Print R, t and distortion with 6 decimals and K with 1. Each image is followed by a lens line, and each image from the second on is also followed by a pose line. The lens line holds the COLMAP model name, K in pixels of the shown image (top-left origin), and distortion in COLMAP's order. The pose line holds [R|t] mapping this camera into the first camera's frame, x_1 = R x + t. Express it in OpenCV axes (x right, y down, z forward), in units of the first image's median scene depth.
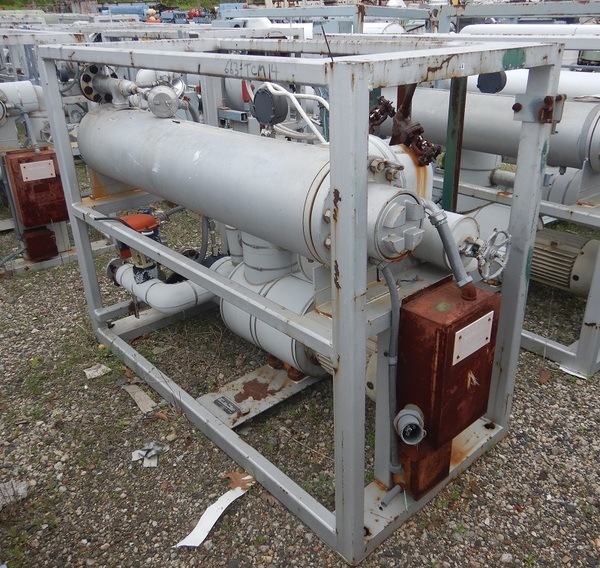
lens RADIAL K [[562.0, 0, 342.4], [0, 562.0, 269.9], [0, 0, 1]] dist [0.005156, 0.000000]
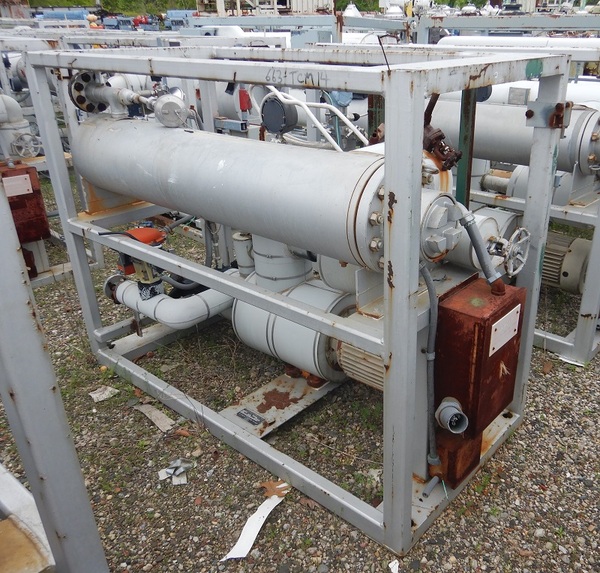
lens RADIAL K [[562.0, 0, 390.2], [0, 562.0, 283.2], [0, 0, 1]] dist [0.005156, 0.000000]
pose [[0.988686, -0.048294, 0.142010, -0.104797], [0.047690, 0.998833, 0.007660, 0.010910], [-0.142214, -0.000801, 0.989836, -0.021058]]
